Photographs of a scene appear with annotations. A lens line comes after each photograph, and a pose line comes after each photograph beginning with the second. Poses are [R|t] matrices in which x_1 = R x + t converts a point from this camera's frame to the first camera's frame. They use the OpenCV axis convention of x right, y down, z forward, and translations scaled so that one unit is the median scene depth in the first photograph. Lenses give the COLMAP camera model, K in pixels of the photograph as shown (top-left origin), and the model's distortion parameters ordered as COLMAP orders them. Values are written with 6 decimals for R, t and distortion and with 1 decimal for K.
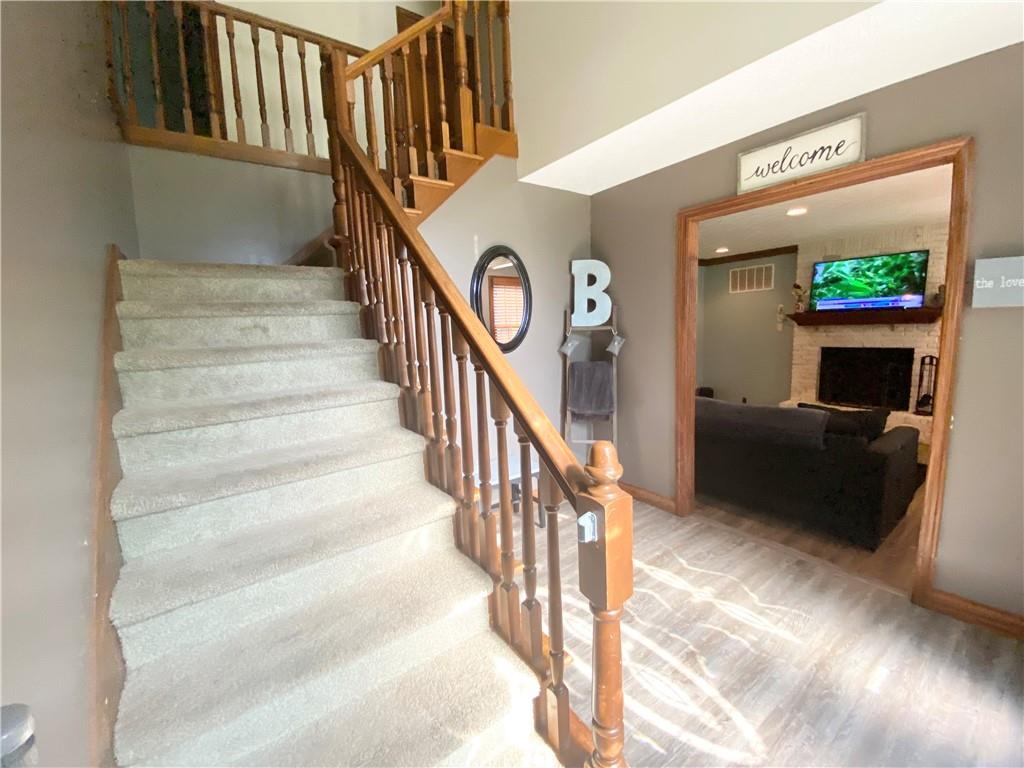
lens RADIAL K [[418.7, 0, 510.4], [0, 418.7, 386.1], [0, 0, 1]] dist [0.027871, -0.025761]
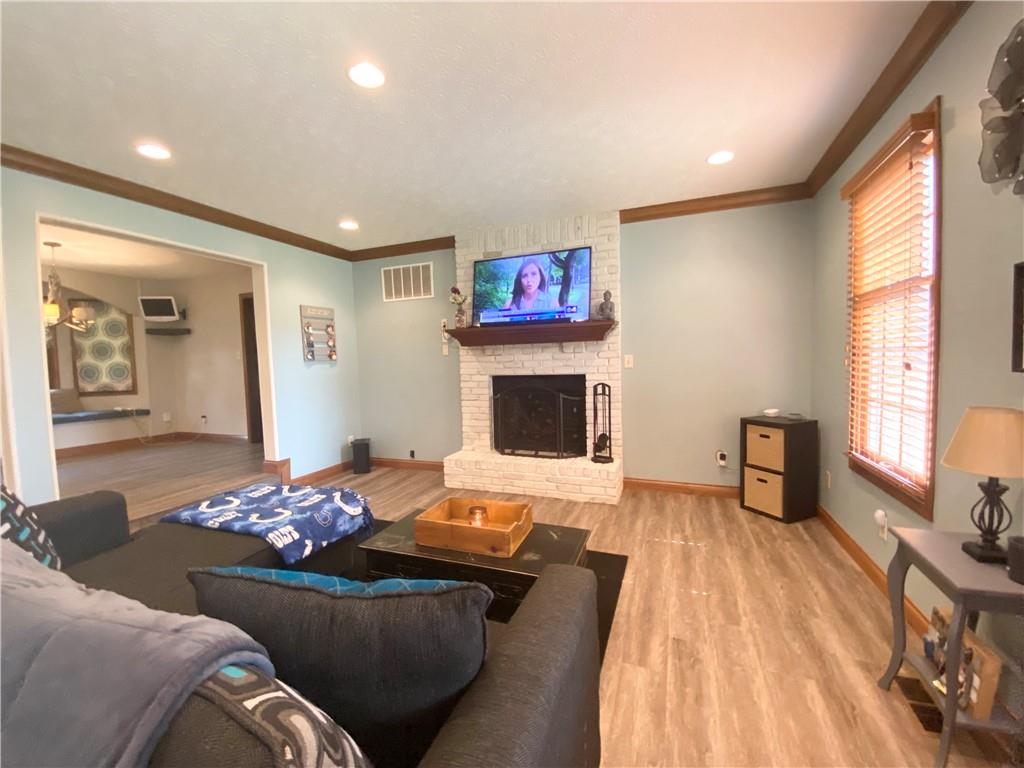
lens RADIAL K [[415.3, 0, 511.7], [0, 415.3, 387.3], [0, 0, 1]] dist [0.036273, -0.032060]
pose [[0.840000, -0.010788, 0.542479, 0.378574], [0.065582, 0.994491, -0.081773, -0.011592], [-0.538608, 0.104266, 0.836080, 0.382600]]
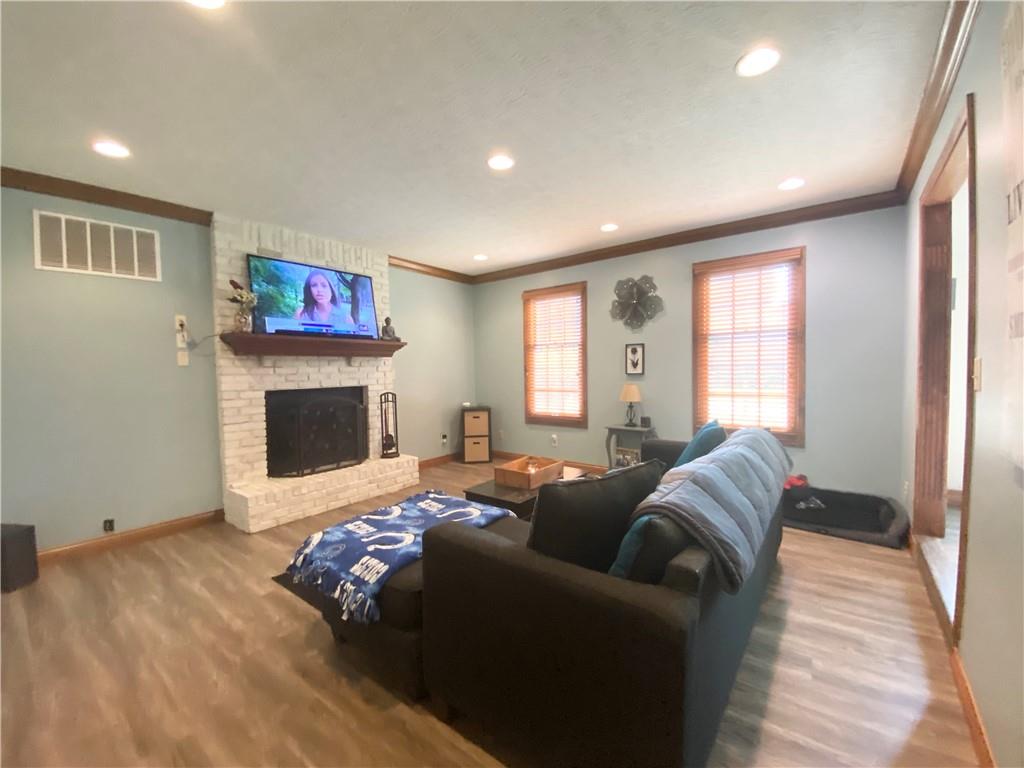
lens RADIAL K [[418.7, 0, 510.4], [0, 418.7, 386.1], [0, 0, 1]] dist [0.027871, -0.025761]
pose [[-0.289024, 0.010551, 0.957264, 0.033805], [0.172162, 0.984210, 0.041132, -0.064105], [-0.941714, 0.176693, -0.286277, 0.843712]]
